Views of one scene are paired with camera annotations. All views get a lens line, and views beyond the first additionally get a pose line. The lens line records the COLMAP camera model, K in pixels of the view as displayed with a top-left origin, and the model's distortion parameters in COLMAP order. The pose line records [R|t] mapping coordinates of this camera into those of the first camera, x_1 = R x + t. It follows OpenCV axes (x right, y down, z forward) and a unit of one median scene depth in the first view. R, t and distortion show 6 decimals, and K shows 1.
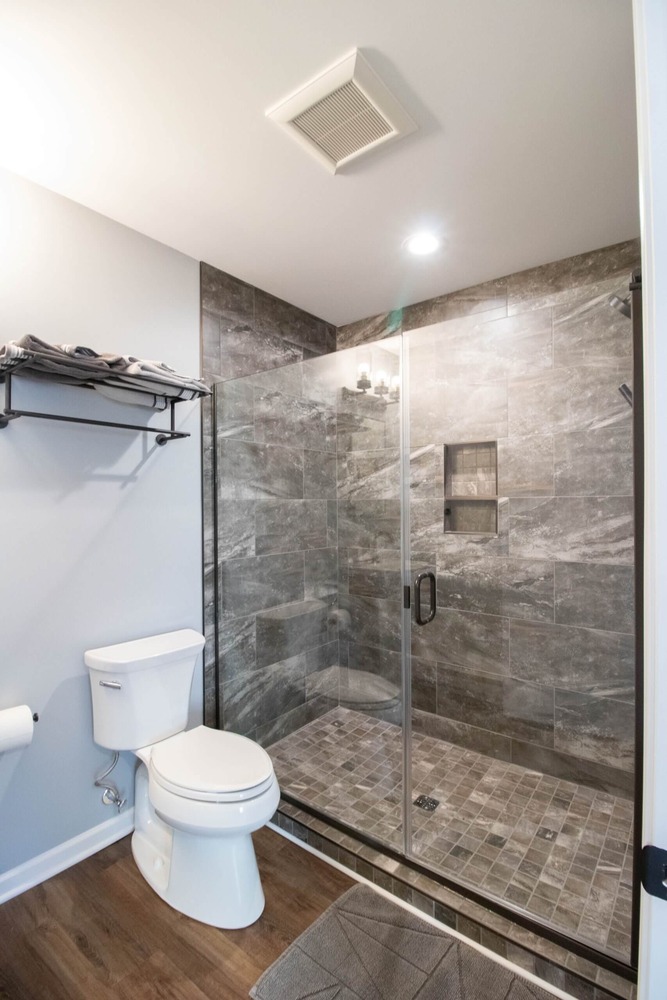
lens RADIAL K [[471.2, 0, 333.5], [0, 471.2, 500.0], [0, 0, 1]] dist [0.000409, -0.010624]
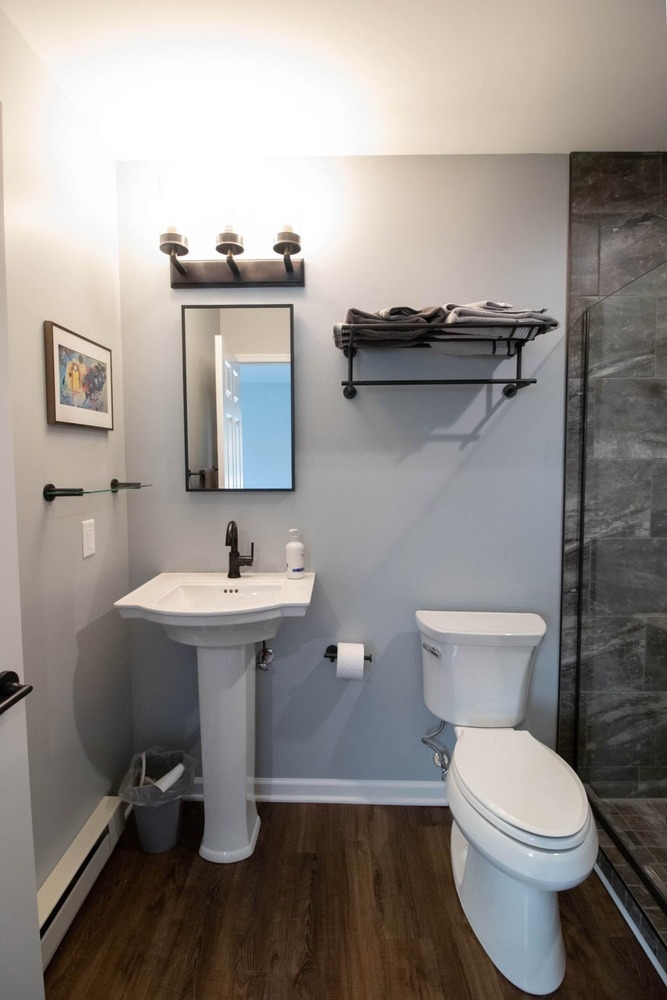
lens RADIAL K [[492.9, 0, 329.6], [0, 492.9, 487.3], [0, 0, 1]] dist [-0.000907, -0.012321]
pose [[0.591136, 0.047189, -0.805190, 0.160563], [0.008789, 0.997851, 0.064932, -0.012145], [0.806524, -0.045460, 0.589451, 0.178742]]
